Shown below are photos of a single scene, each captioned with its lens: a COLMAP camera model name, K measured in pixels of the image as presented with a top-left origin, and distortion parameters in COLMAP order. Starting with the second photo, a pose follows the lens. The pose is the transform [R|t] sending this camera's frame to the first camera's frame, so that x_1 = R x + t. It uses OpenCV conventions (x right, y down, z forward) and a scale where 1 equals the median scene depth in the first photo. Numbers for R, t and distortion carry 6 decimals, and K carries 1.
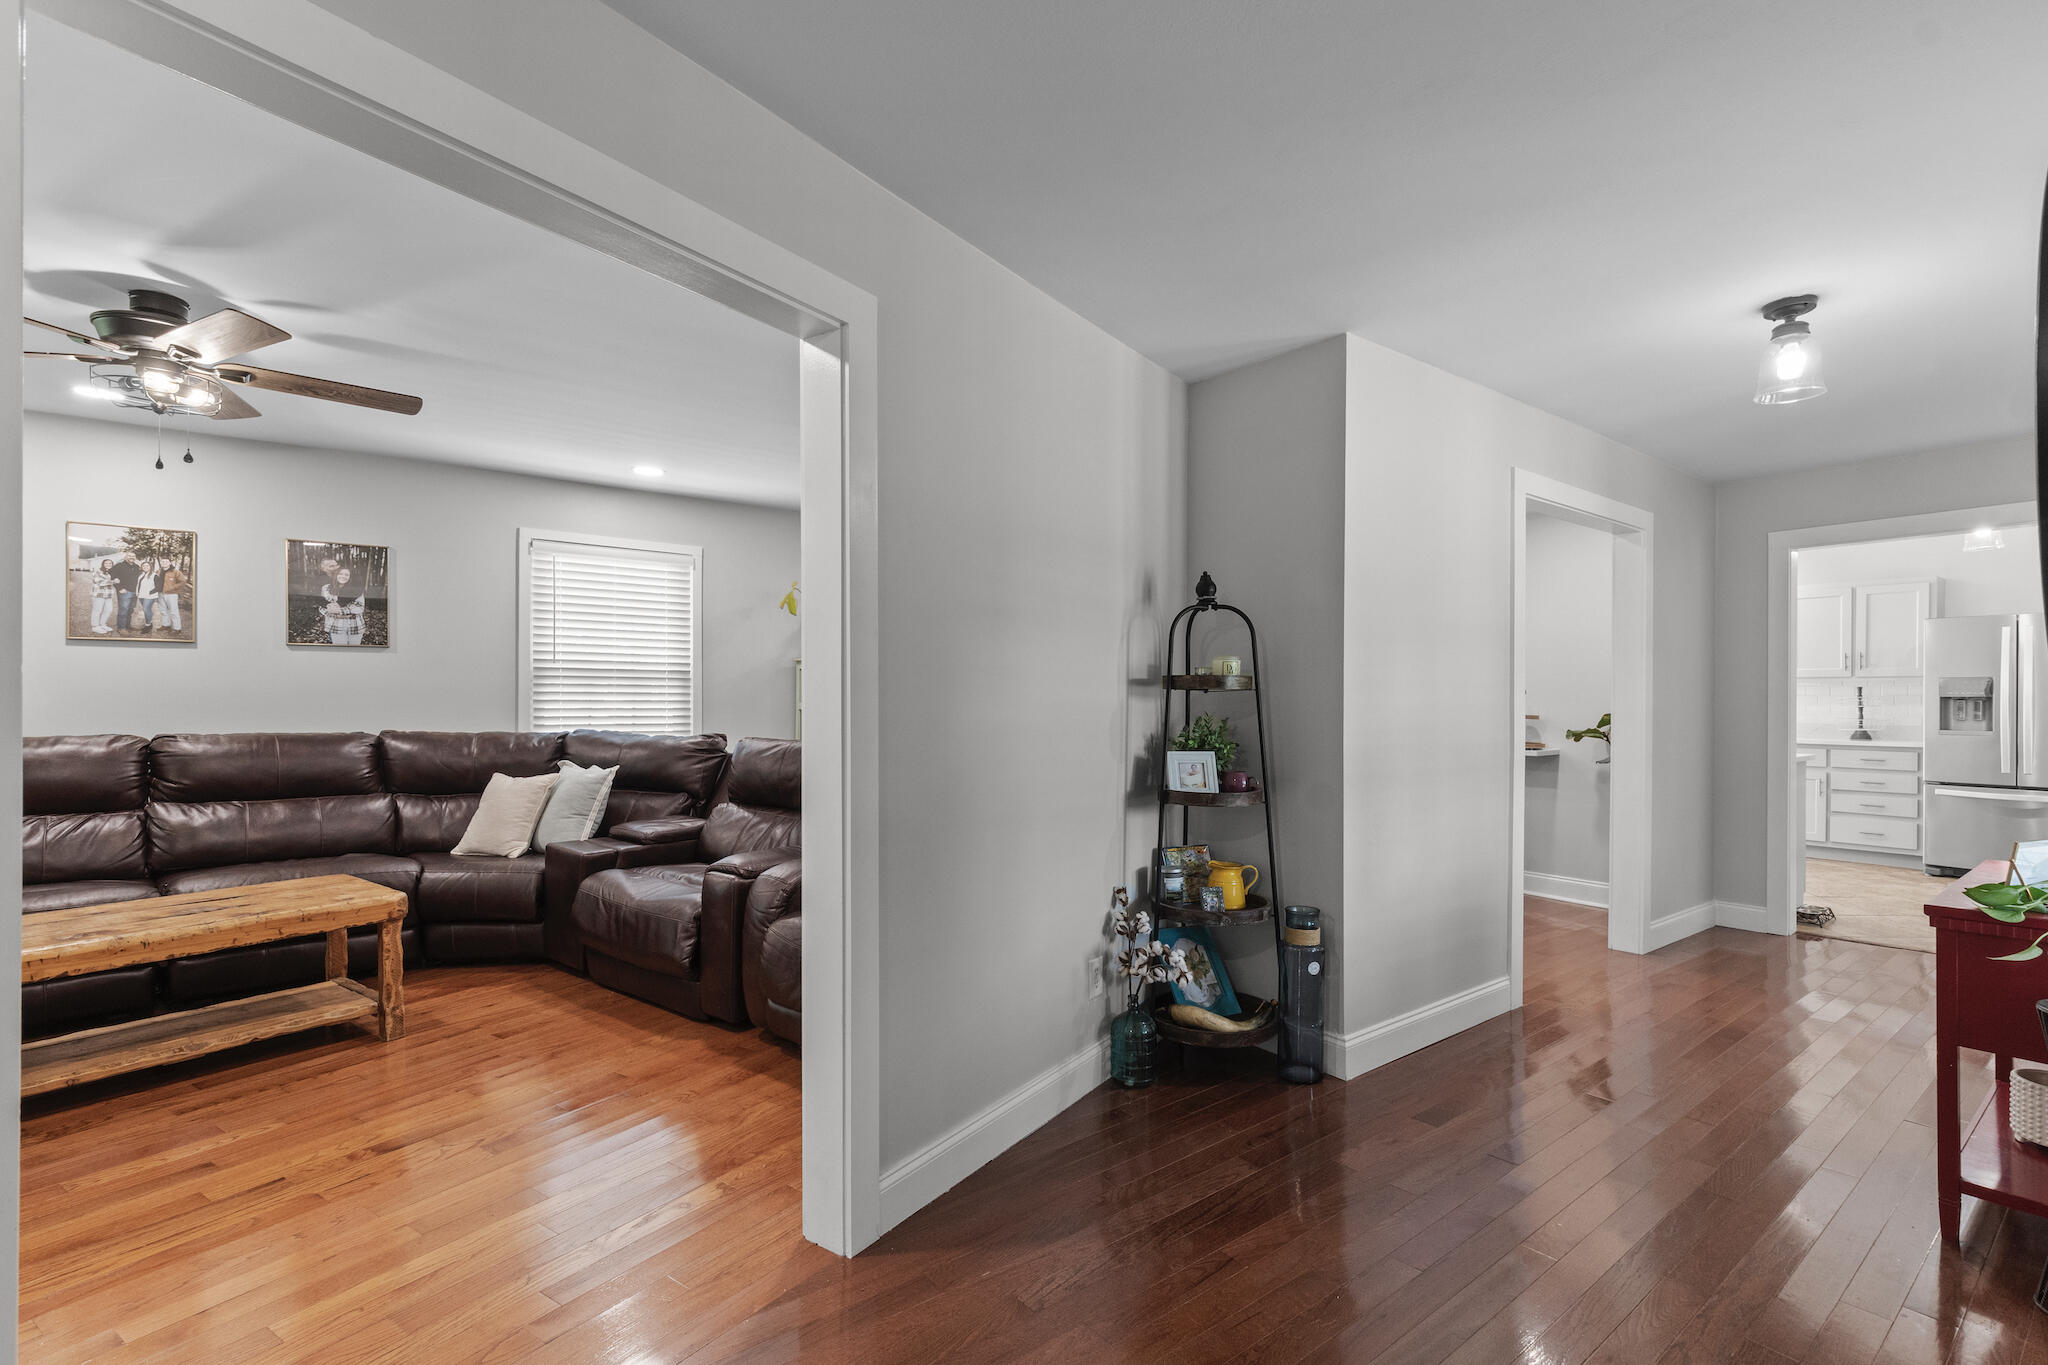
lens RADIAL K [[961.8, 0, 1021.5], [0, 961.8, 683.6], [0, 0, 1]] dist [0.005097, -0.004359]
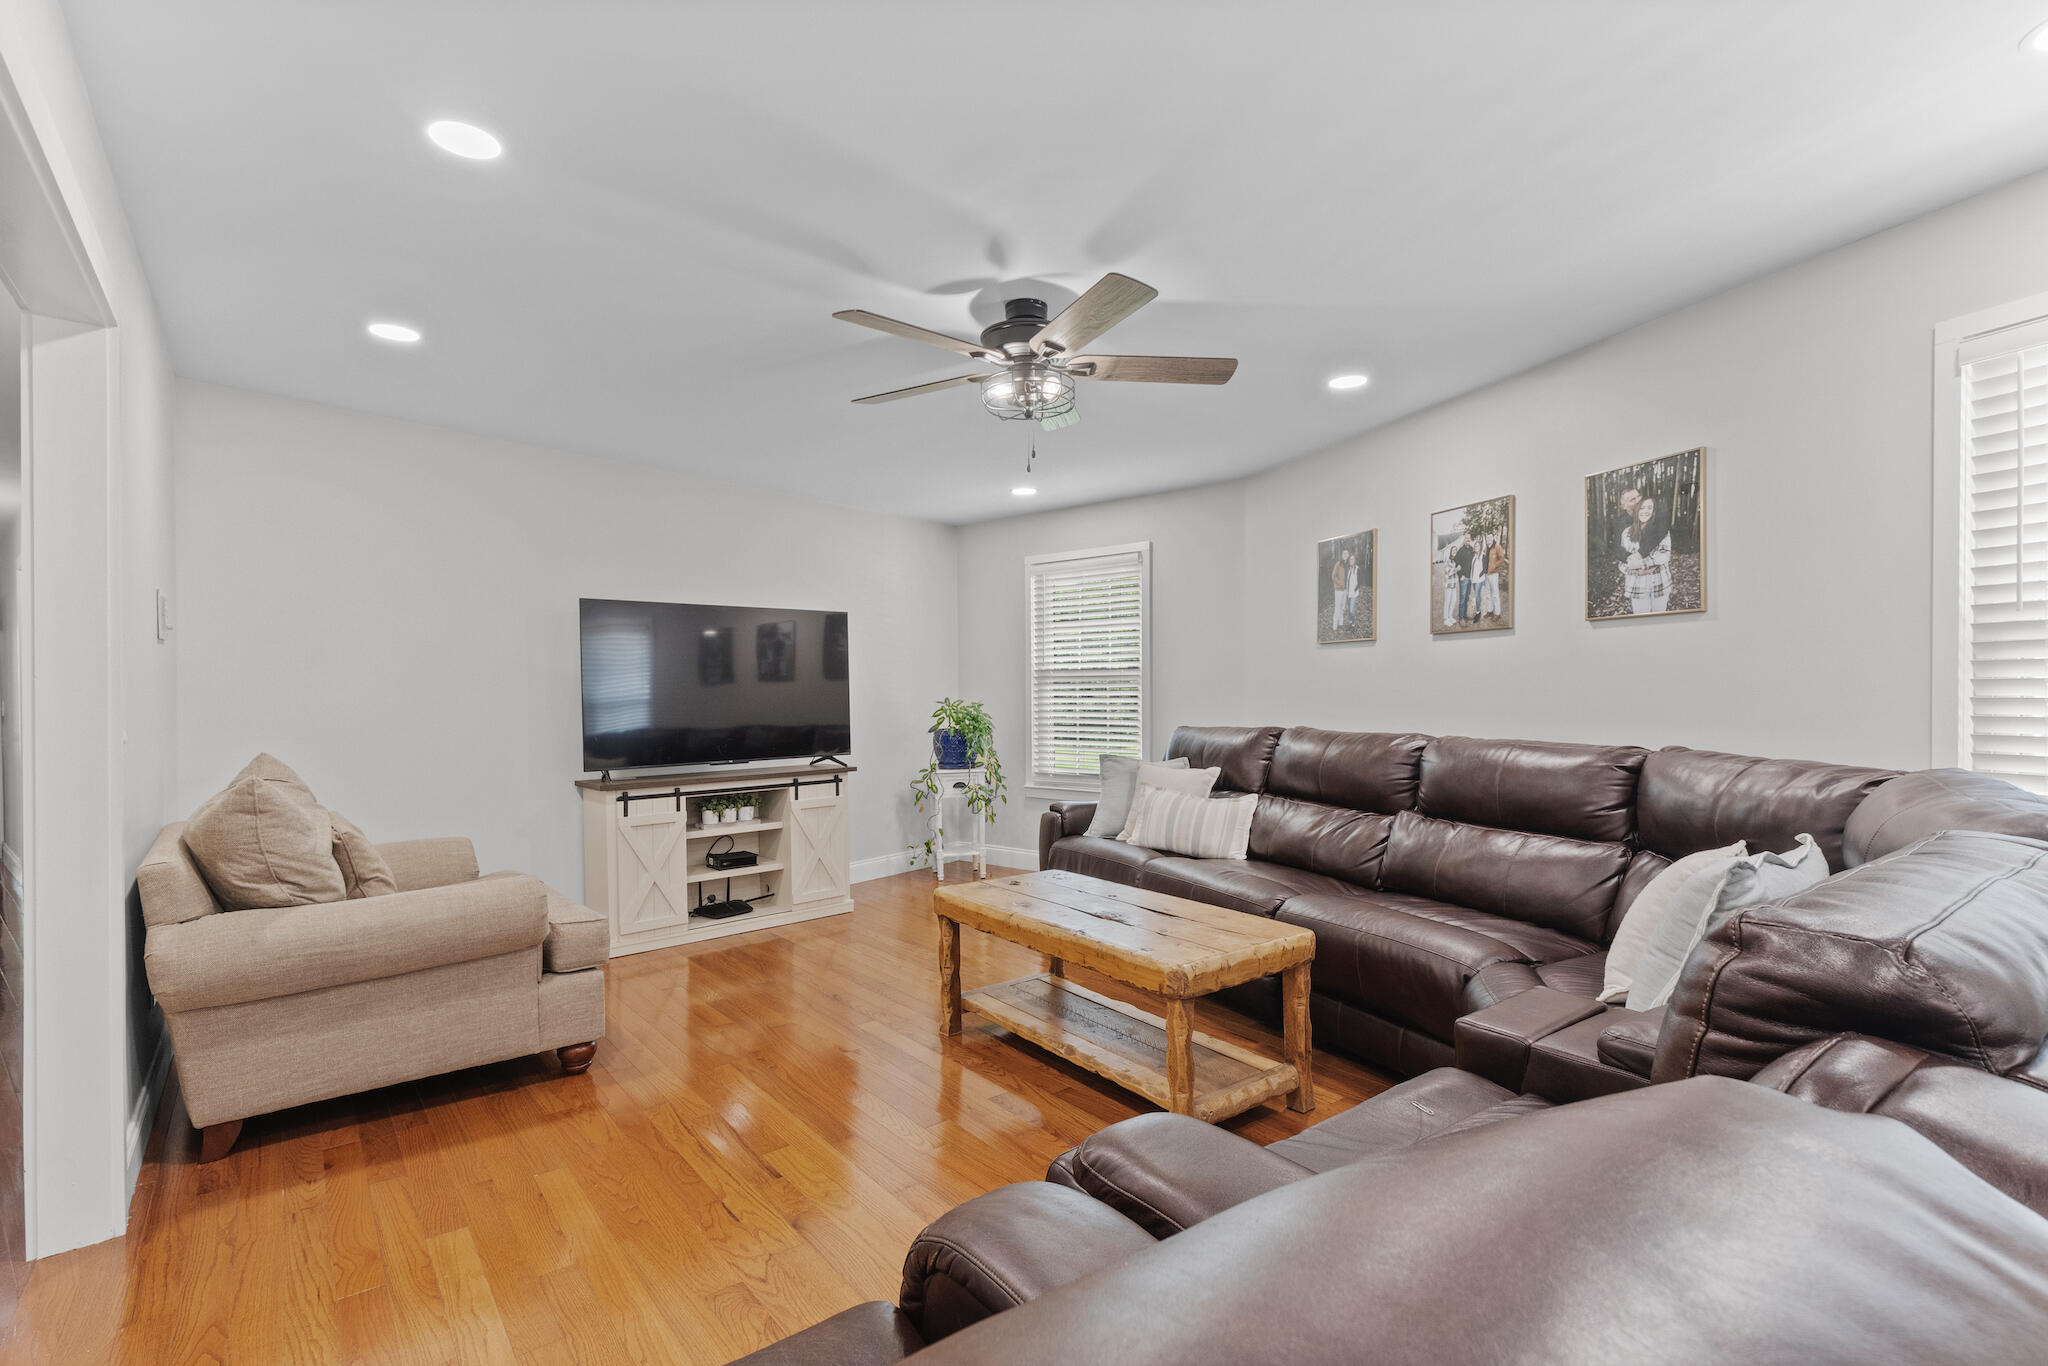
lens RADIAL K [[961.8, 0, 1025.1], [0, 961.8, 718.7], [0, 0, 1]] dist [0.005097, -0.004359]
pose [[-0.312990, 0.017503, -0.949595, 0.069874], [0.006471, 0.999846, 0.016296, 0.019903], [0.949734, -0.001045, -0.313055, 0.866540]]
